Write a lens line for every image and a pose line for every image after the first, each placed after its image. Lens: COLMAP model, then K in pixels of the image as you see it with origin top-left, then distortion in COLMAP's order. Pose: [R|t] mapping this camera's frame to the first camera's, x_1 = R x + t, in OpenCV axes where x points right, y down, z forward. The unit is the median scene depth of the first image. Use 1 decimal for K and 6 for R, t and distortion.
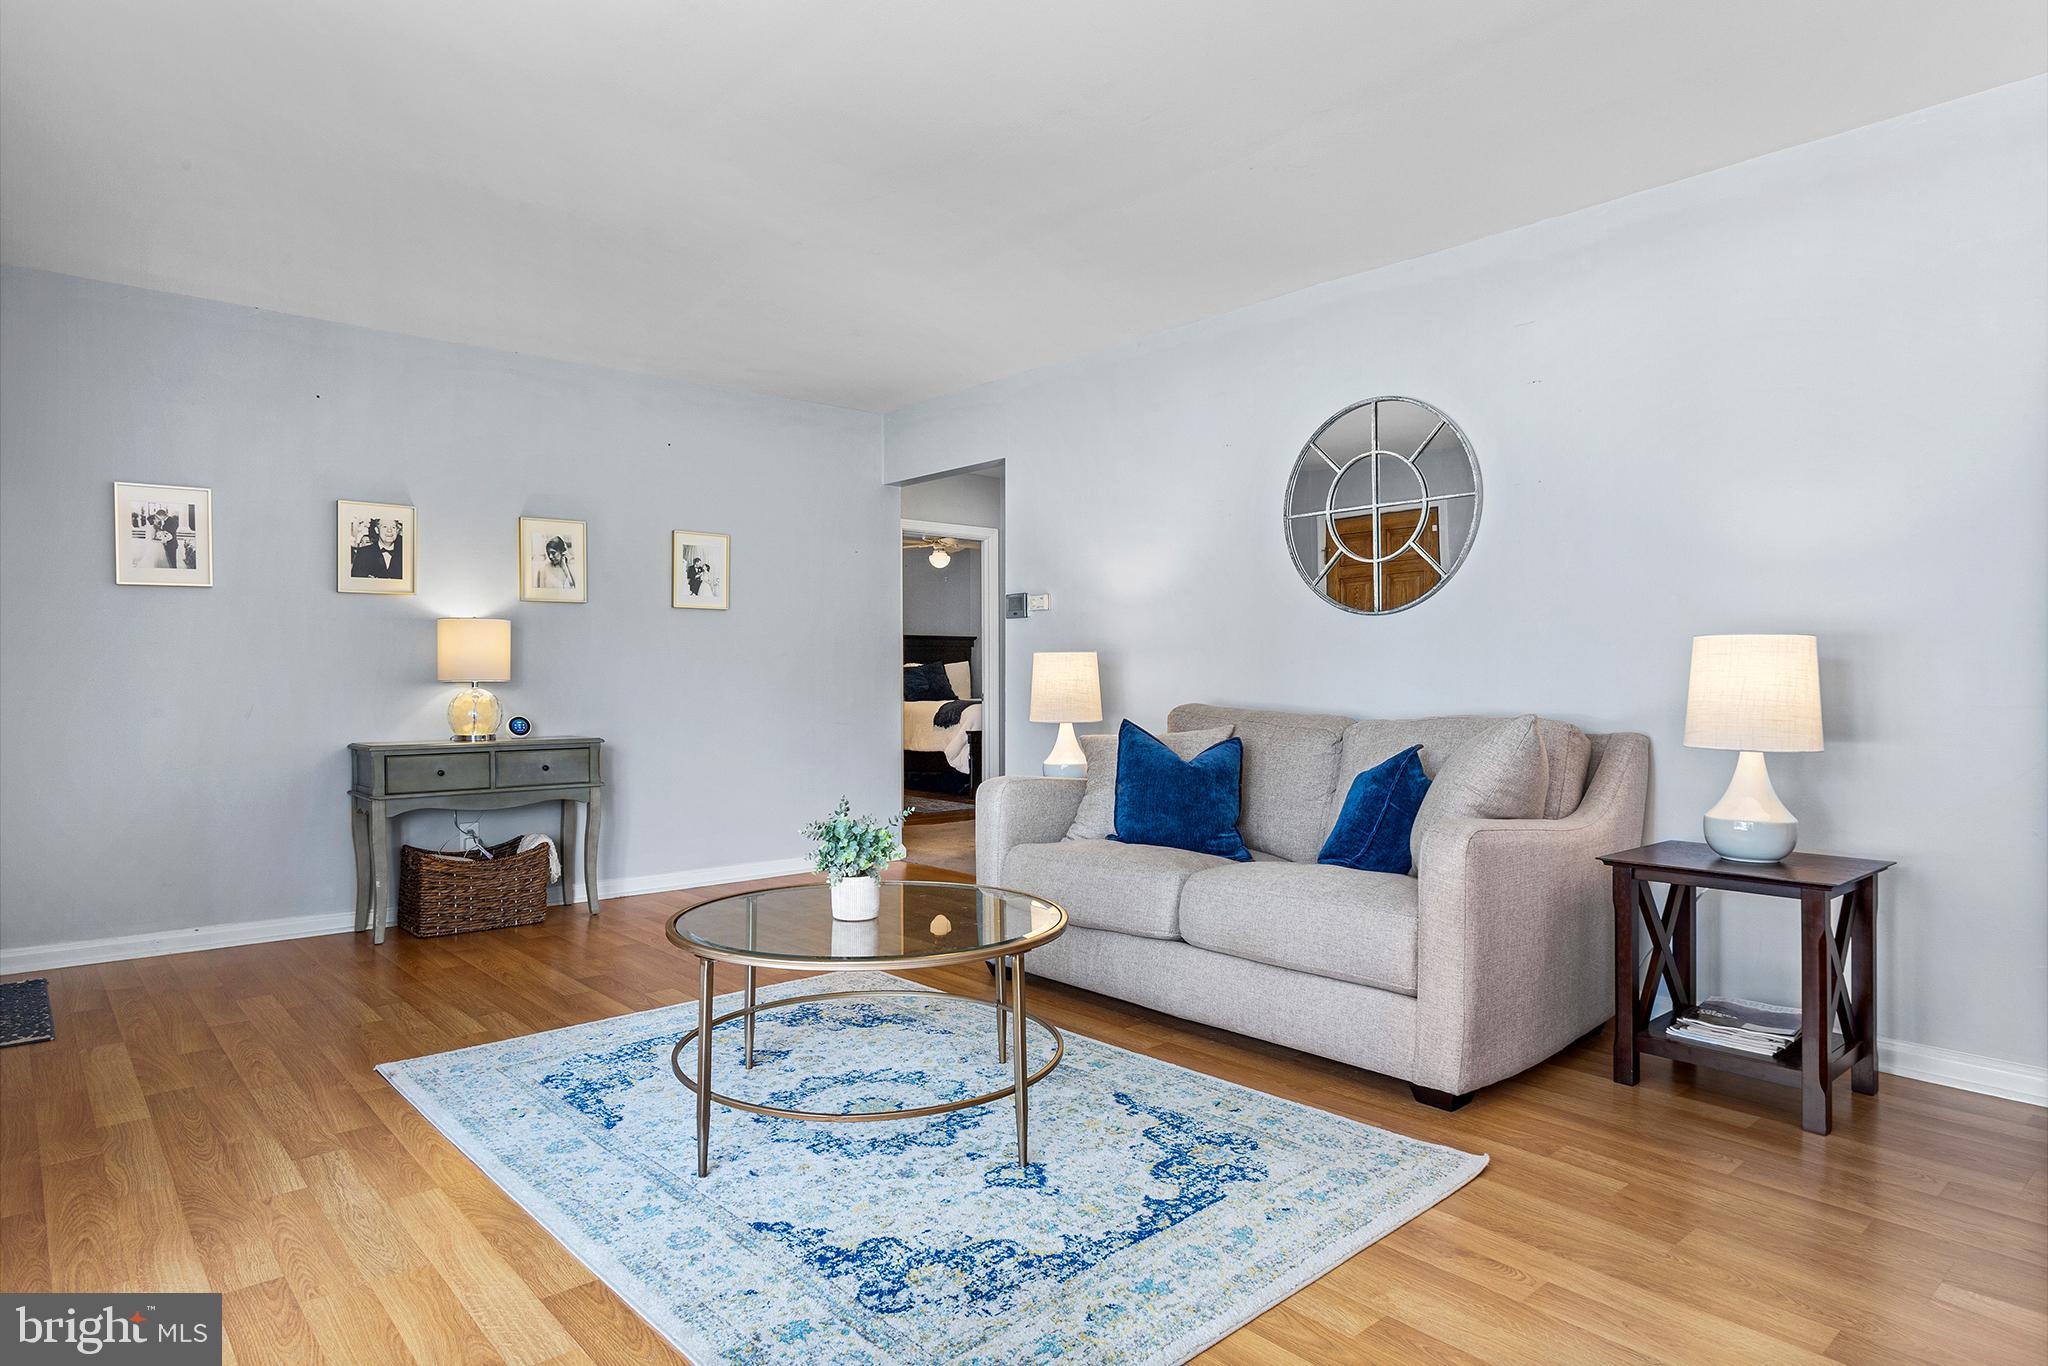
lens RADIAL K [[1176.7, 0, 1009.4], [0, 1176.7, 678.7], [0, 0, 1]] dist [-0.005352, 0.005456]
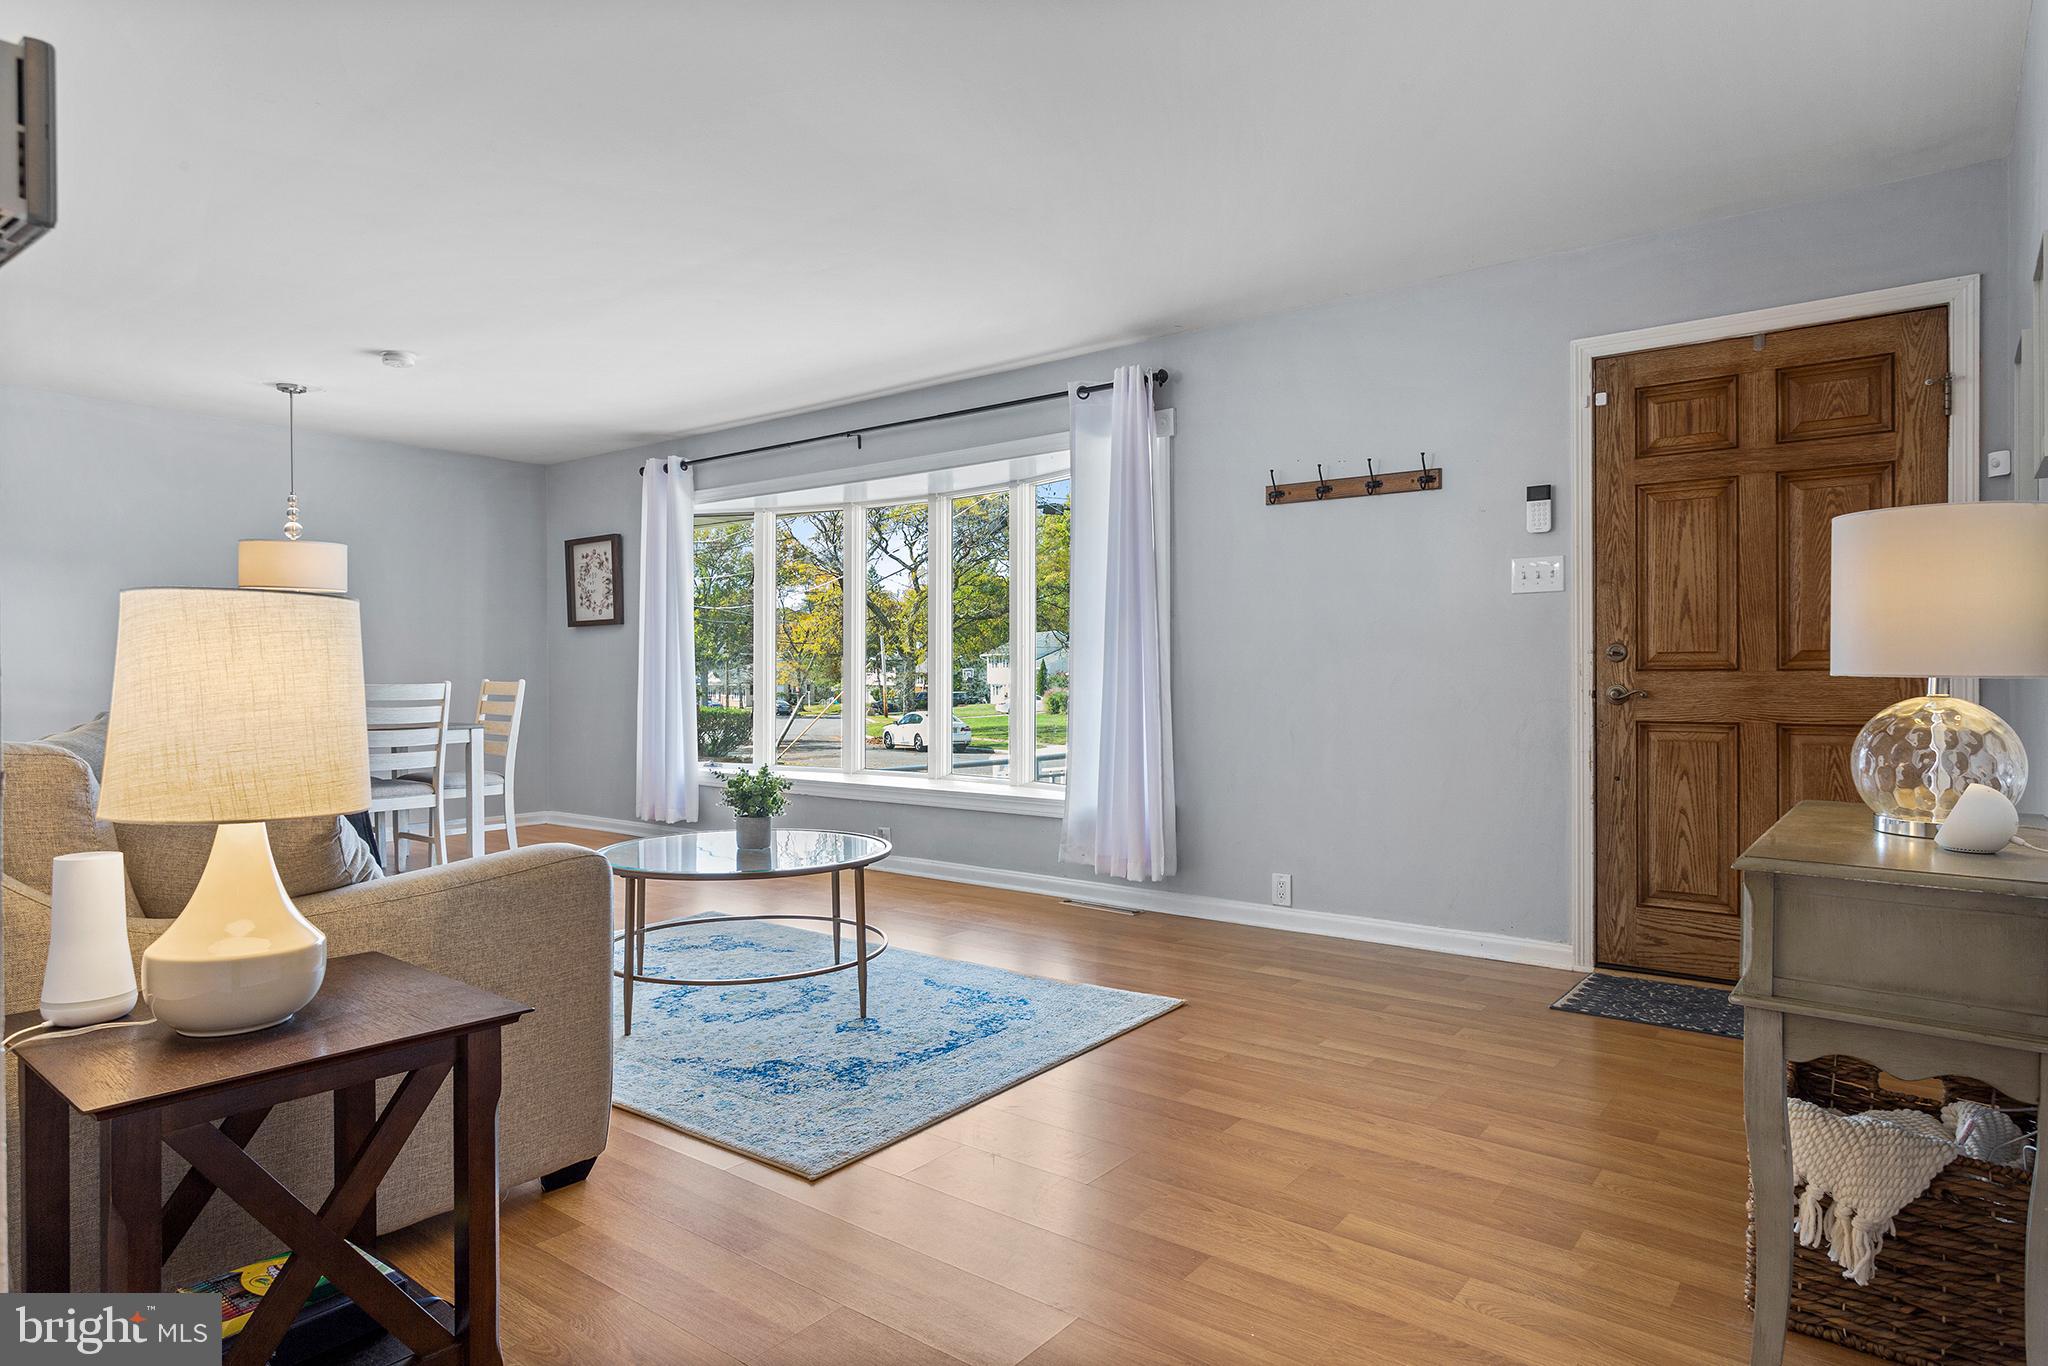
lens RADIAL K [[1176.7, 0, 1010.7], [0, 1176.7, 679.3], [0, 0, 1]] dist [-0.005352, 0.005456]
pose [[-0.982564, 0.010999, -0.185598, -0.153848], [0.009185, 0.999901, 0.010630, -0.003688], [0.185696, 0.008740, -0.982568, 2.131146]]
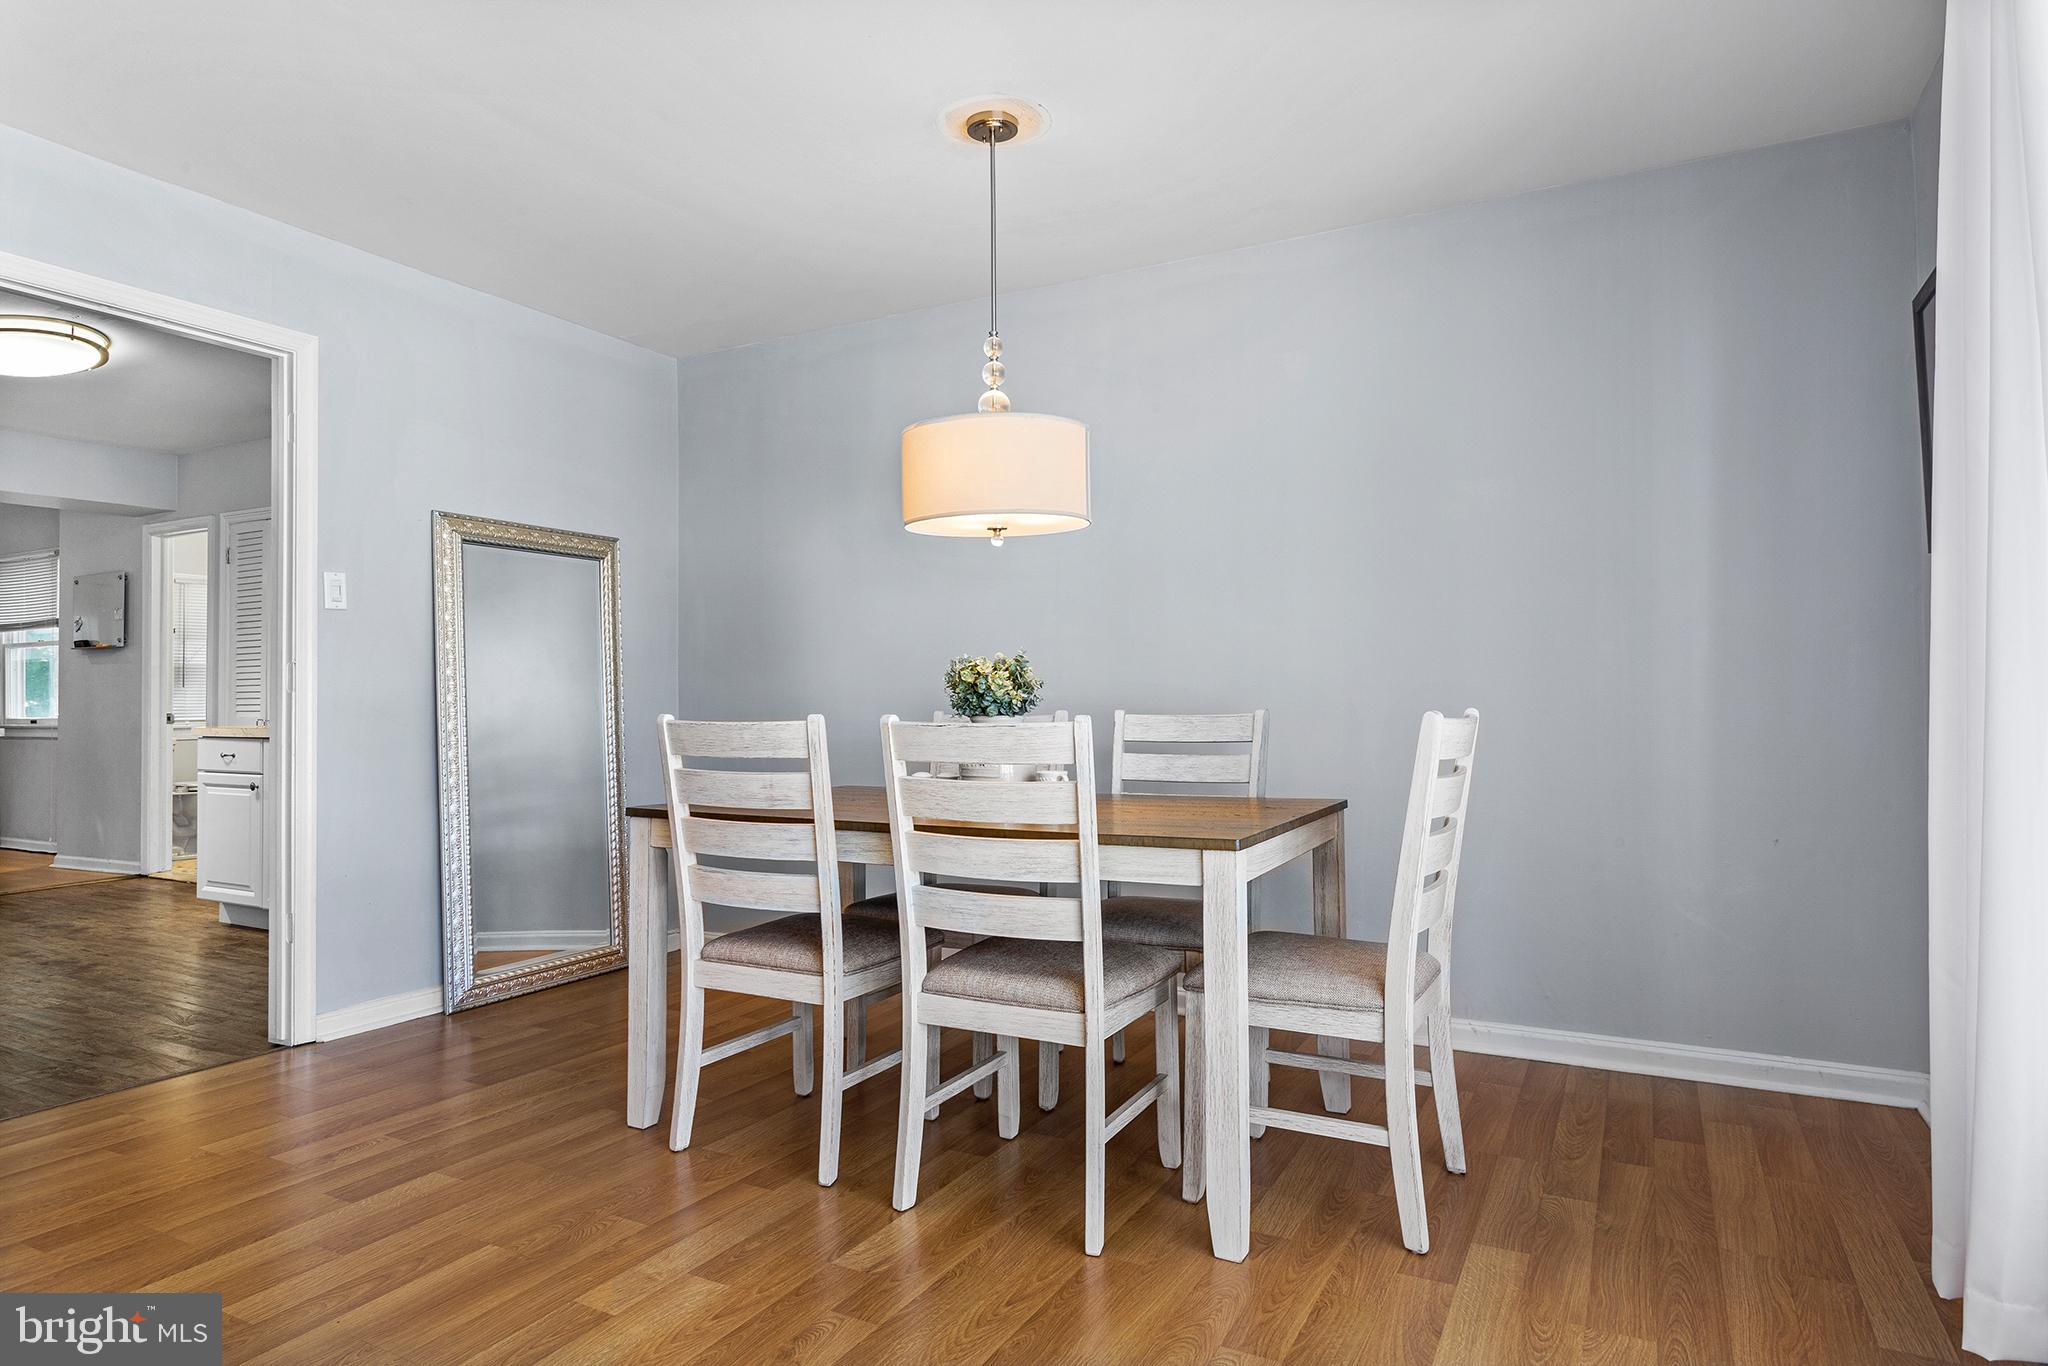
lens RADIAL K [[1176.7, 0, 1018.6], [0, 1176.7, 672.5], [0, 0, 1]] dist [-0.005352, 0.005456]
pose [[-0.356195, 0.025189, 0.934072, -0.257670], [0.007824, 0.999682, -0.023974, 0.001747], [-0.934379, -0.001231, -0.356279, 0.371736]]
